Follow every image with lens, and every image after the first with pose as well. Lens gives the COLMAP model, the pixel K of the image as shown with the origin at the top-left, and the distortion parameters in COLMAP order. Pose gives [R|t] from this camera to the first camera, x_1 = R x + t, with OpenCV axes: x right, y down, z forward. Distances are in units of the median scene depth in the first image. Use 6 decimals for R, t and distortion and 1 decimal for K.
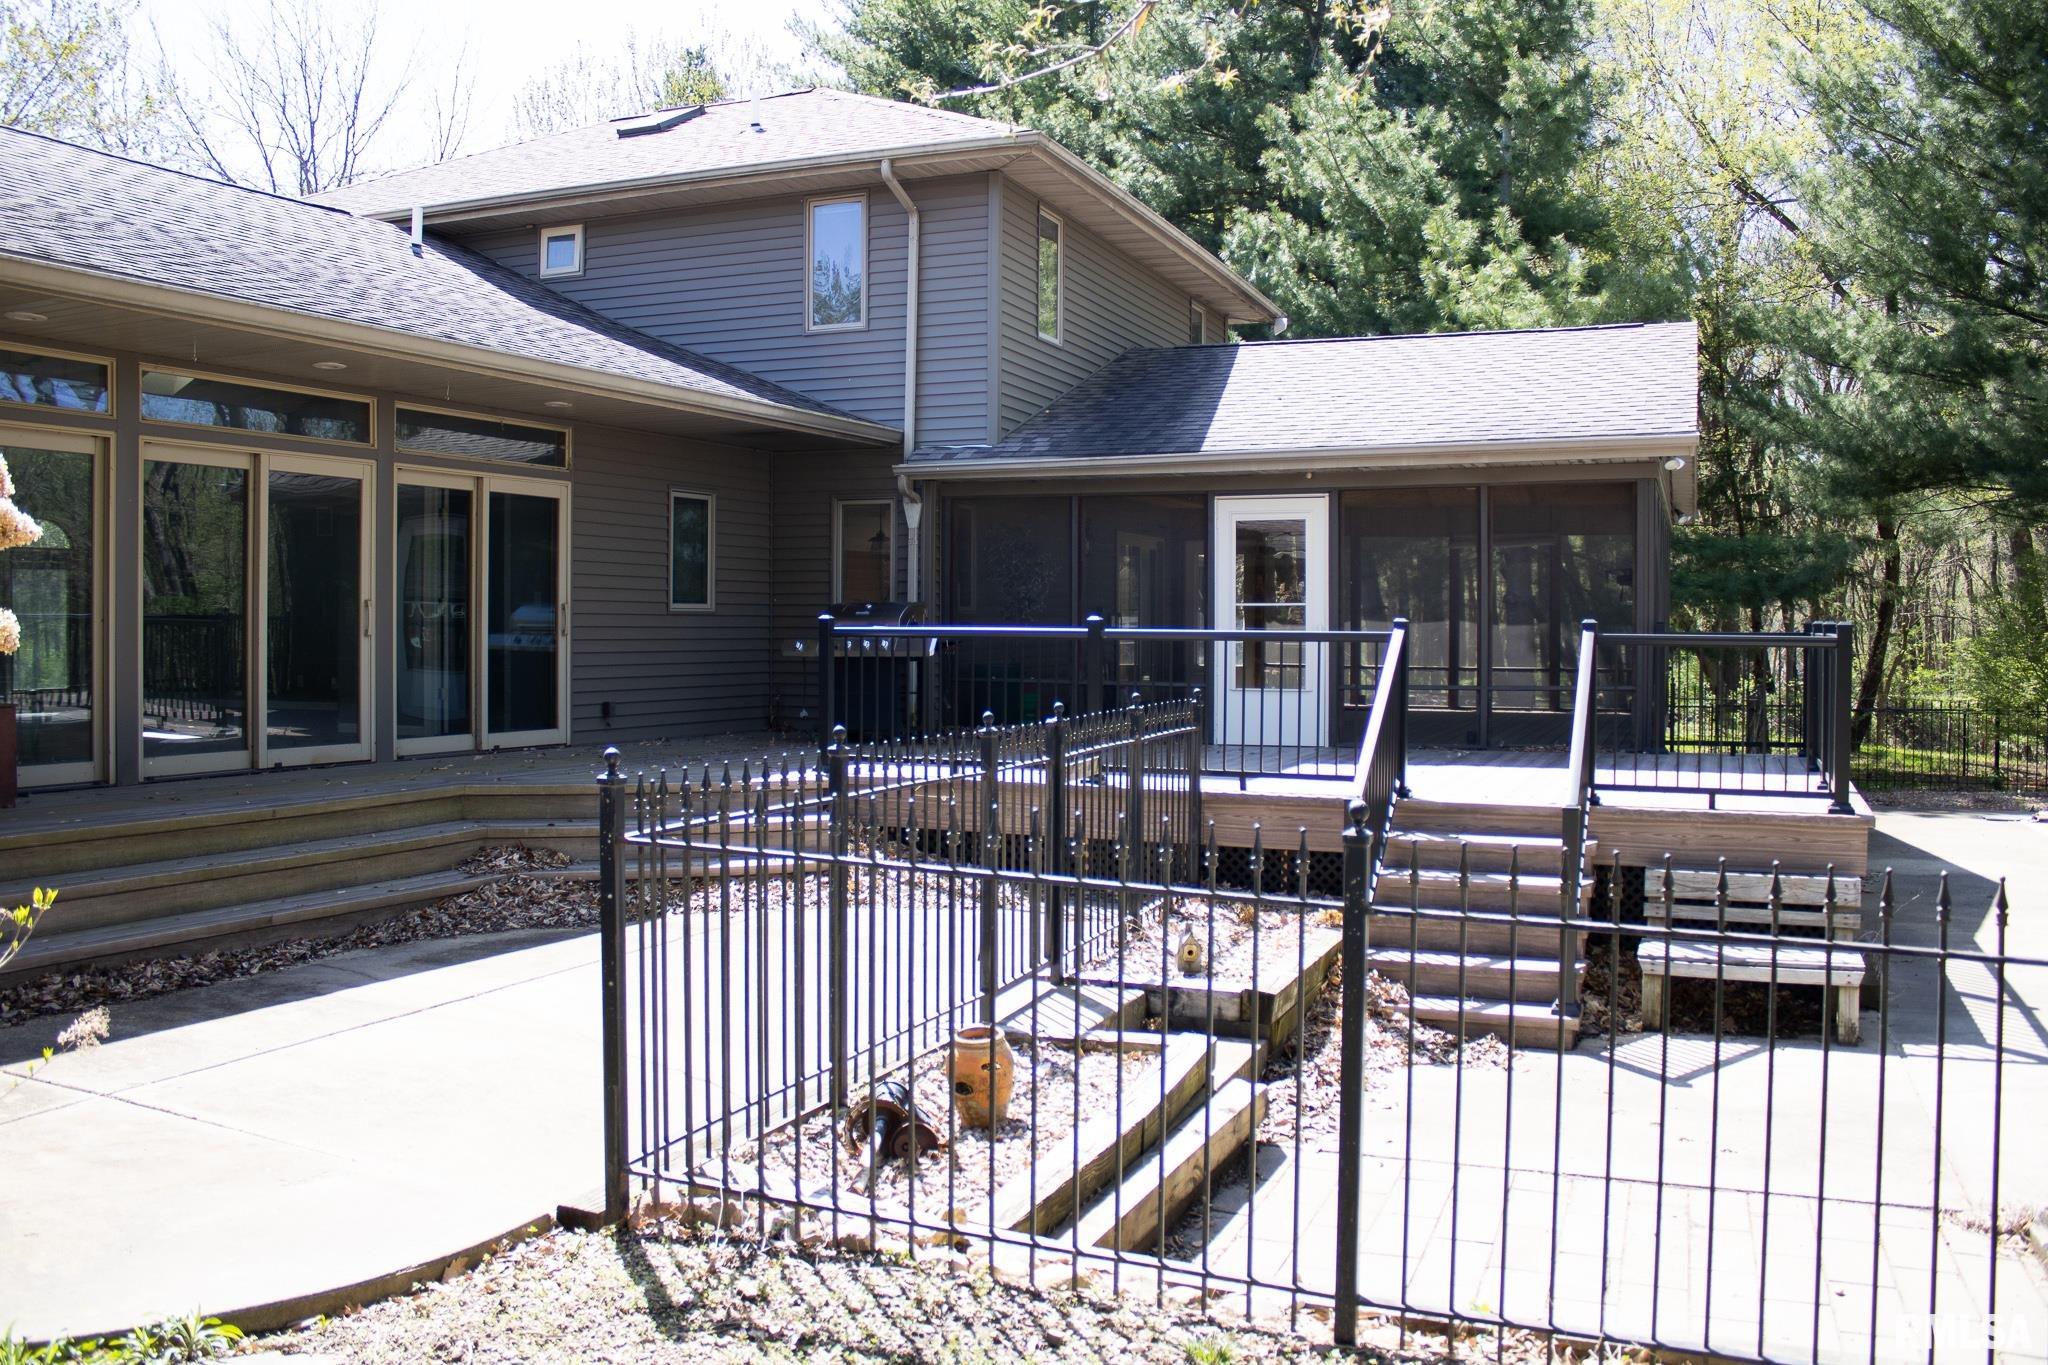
lens RADIAL K [[1674.7, 0, 1055.5], [0, 1674.7, 672.5], [0, 0, 1]] dist [-0.174571, 0.144071]
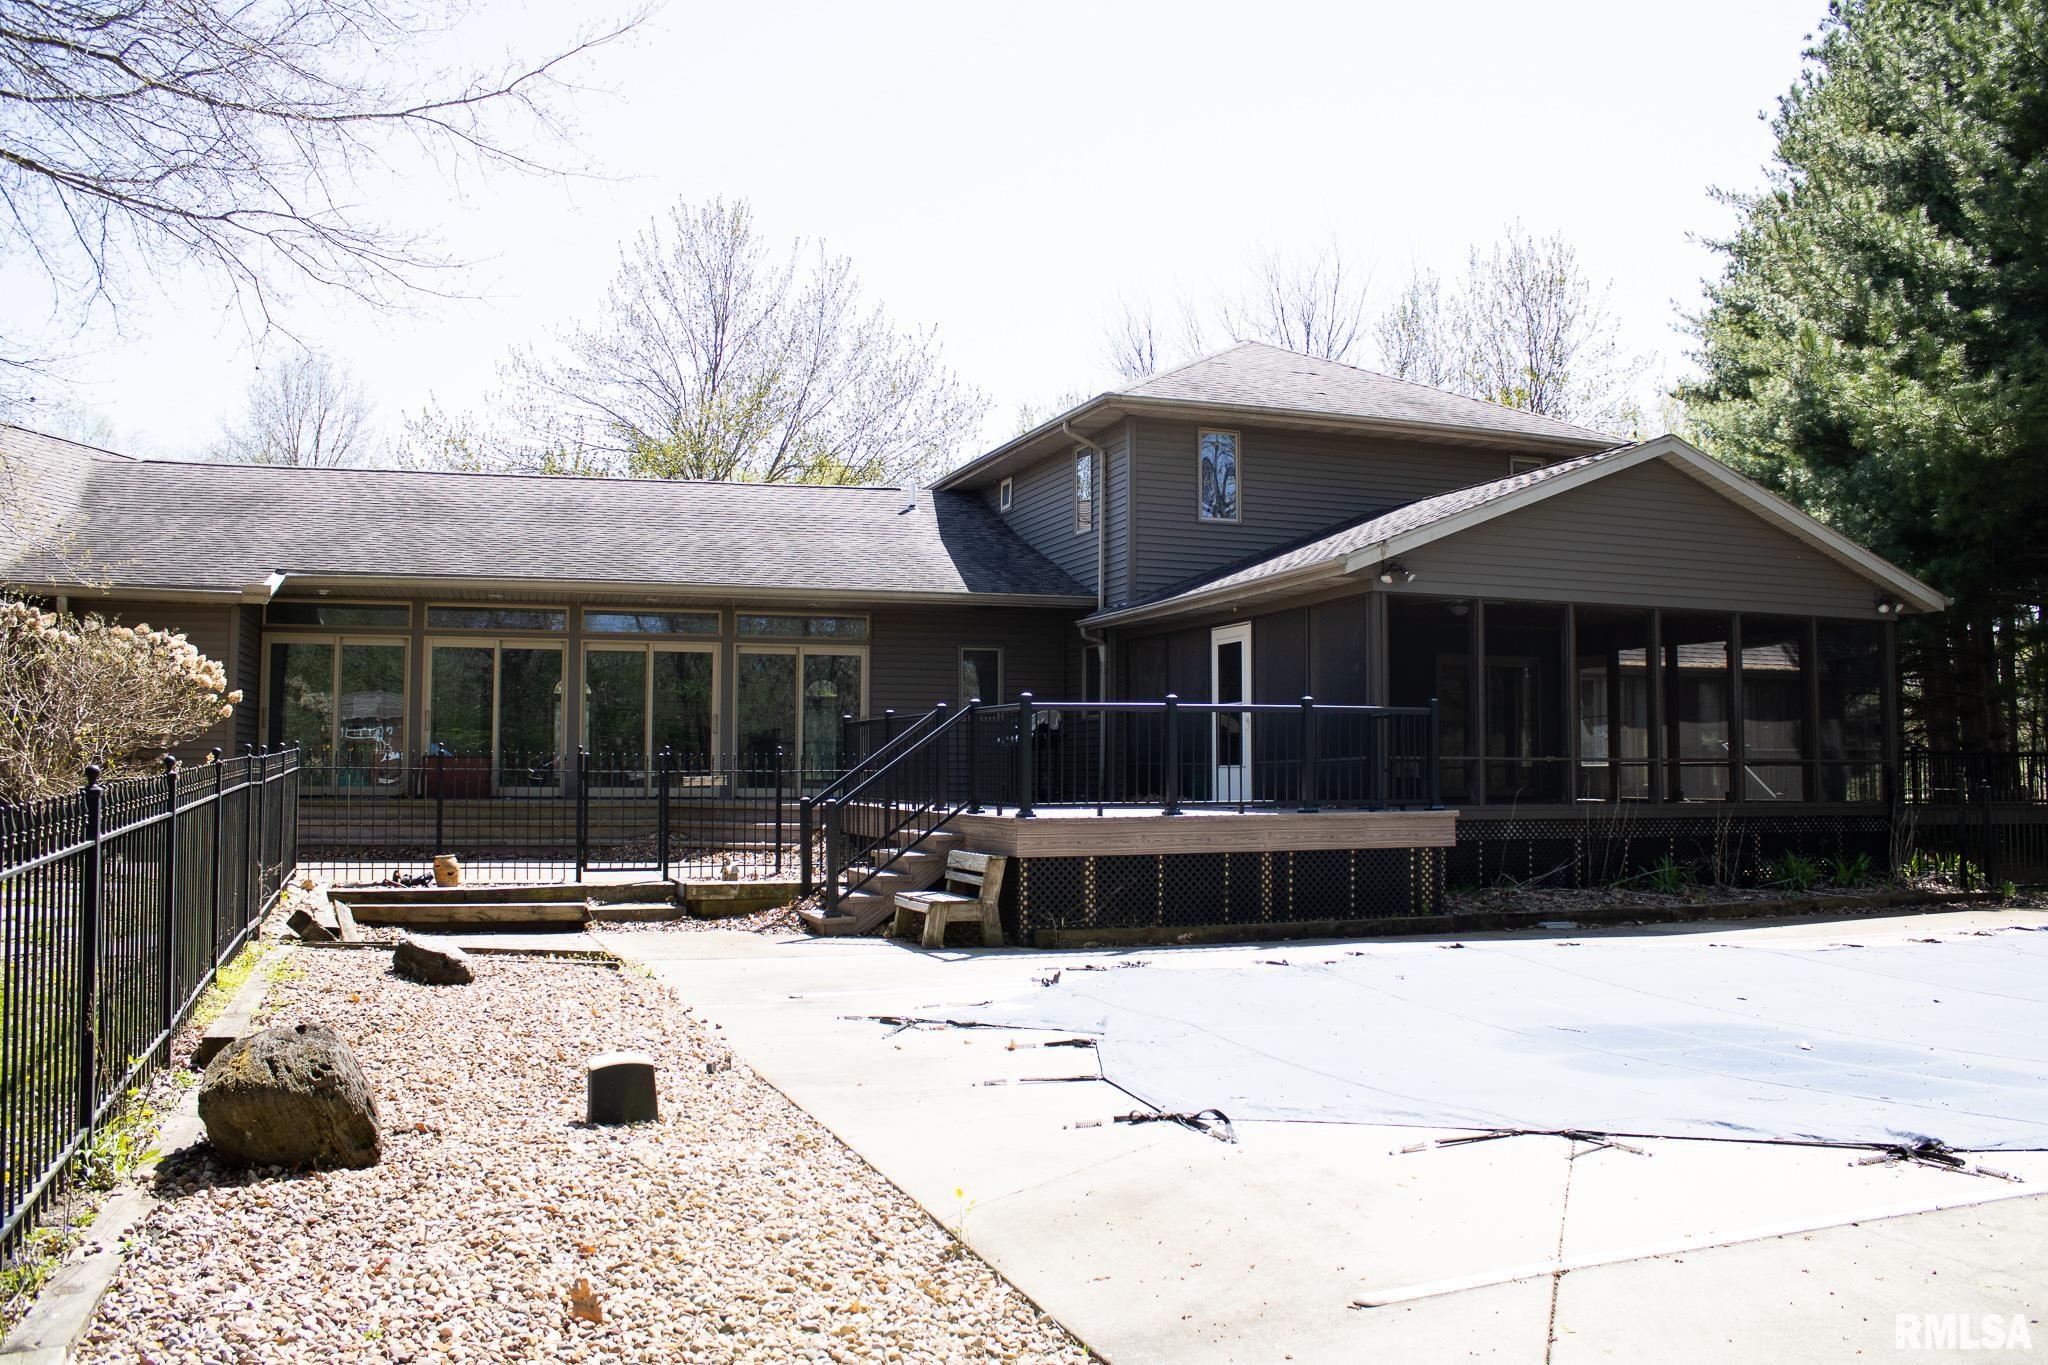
lens RADIAL K [[1674.7, 0, 1055.5], [0, 1674.7, 672.5], [0, 0, 1]] dist [-0.174571, 0.144071]
pose [[0.678259, -0.049764, -0.733136, 1.026628], [-0.016371, 0.996433, -0.082782, 0.048974], [0.734641, 0.068150, 0.675025, -0.028903]]
